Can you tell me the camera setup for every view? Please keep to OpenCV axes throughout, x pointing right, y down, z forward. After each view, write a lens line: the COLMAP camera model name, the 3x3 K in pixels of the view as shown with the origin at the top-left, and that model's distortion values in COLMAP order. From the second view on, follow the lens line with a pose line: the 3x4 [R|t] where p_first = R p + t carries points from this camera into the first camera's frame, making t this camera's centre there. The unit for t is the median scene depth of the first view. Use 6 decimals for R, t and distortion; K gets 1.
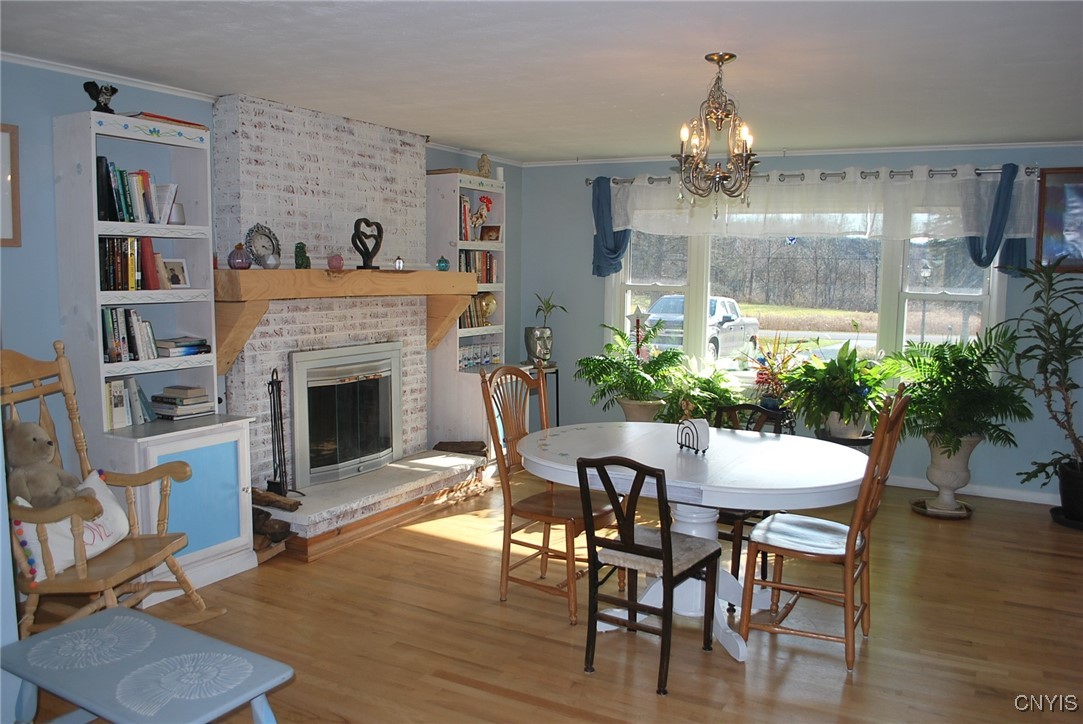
lens RADIAL K [[851.9, 0, 541.5], [0, 851.9, 362.0], [0, 0, 1]] dist [-0.080766, 0.003419]
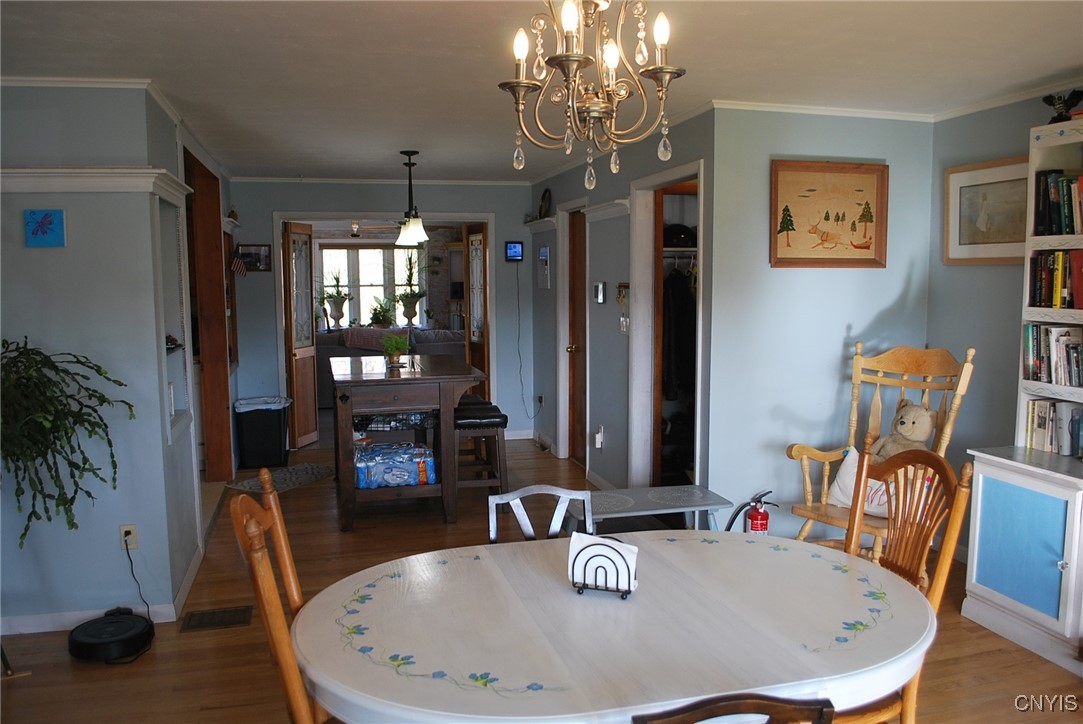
lens RADIAL K [[851.9, 0, 541.5], [0, 851.9, 362.0], [0, 0, 1]] dist [-0.080766, 0.003419]
pose [[-0.731081, 0.069216, -0.678771, 0.557207], [-0.065675, 0.983083, 0.170984, -0.147020], [0.679122, 0.169581, -0.714167, 1.282159]]
